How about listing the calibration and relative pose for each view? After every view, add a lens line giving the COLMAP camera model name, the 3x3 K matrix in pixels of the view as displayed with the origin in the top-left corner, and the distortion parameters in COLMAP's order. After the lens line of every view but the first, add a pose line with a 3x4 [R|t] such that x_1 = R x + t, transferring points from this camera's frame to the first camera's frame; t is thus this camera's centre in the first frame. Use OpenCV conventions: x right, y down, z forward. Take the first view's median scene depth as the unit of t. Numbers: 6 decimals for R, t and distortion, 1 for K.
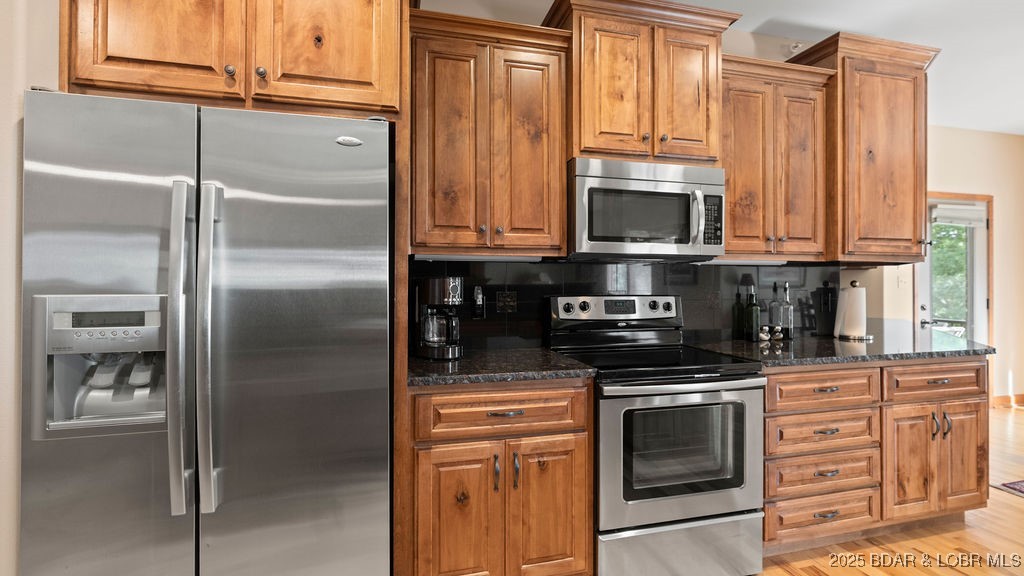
lens RADIAL K [[465.7, 0, 509.5], [0, 465.7, 279.1], [0, 0, 1]] dist [-0.009025, 0.004563]
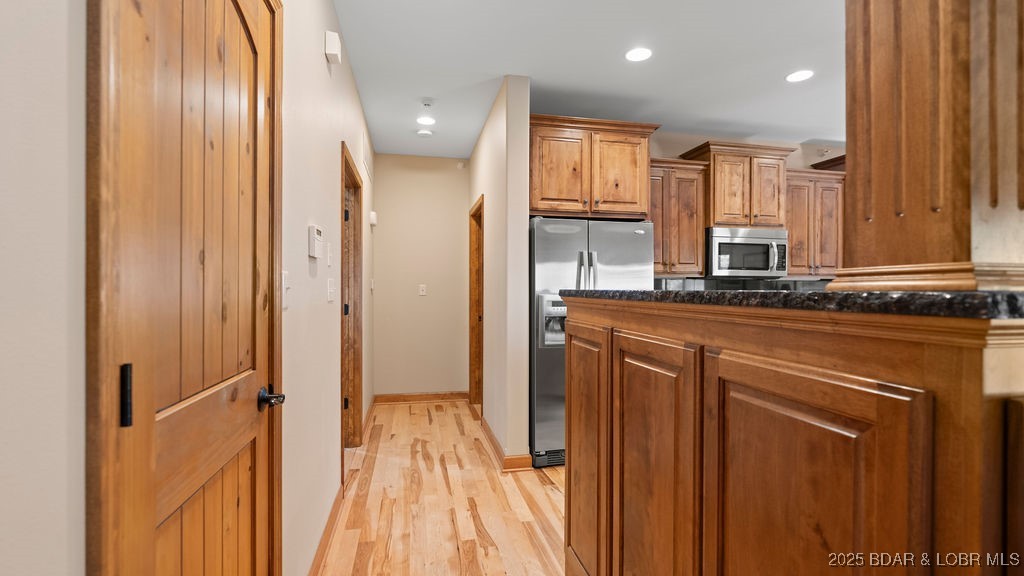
lens RADIAL K [[465.7, 0, 509.2], [0, 465.7, 292.2], [0, 0, 1]] dist [-0.009025, 0.004563]
pose [[0.999233, 0.002041, -0.039097, -0.617900], [-0.001705, 0.999961, 0.008630, -0.001038], [0.039113, -0.008557, 0.999198, -0.969875]]
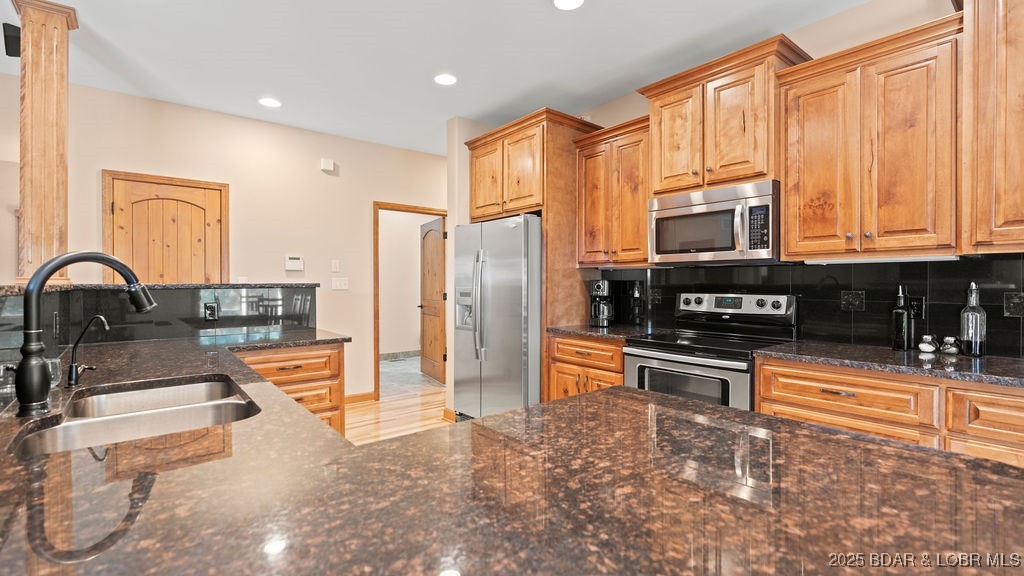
lens RADIAL K [[465.7, 0, 505.1], [0, 465.7, 287.9], [0, 0, 1]] dist [-0.009025, 0.004563]
pose [[0.400745, 0.009294, -0.916142, 1.281102], [0.008410, 0.999869, 0.013822, -0.000987], [0.916151, -0.013243, 0.400615, -0.025904]]
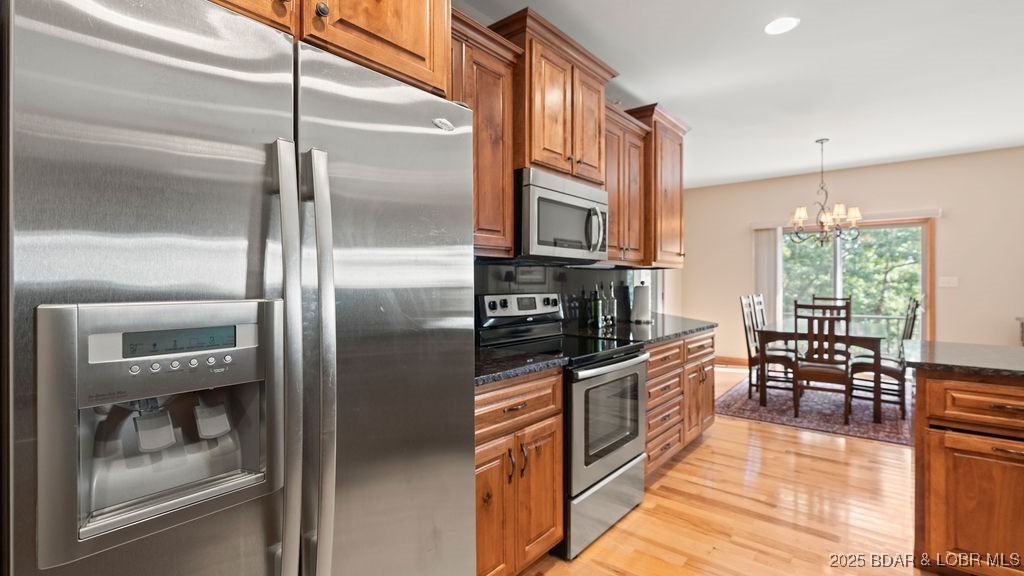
lens RADIAL K [[465.7, 0, 516.7], [0, 465.7, 280.8], [0, 0, 1]] dist [-0.009025, 0.004563]
pose [[0.809115, 0.001835, 0.587647, -0.504272], [-0.004125, 0.999988, 0.002557, 0.001748], [-0.587635, -0.004493, 0.809113, 0.125924]]
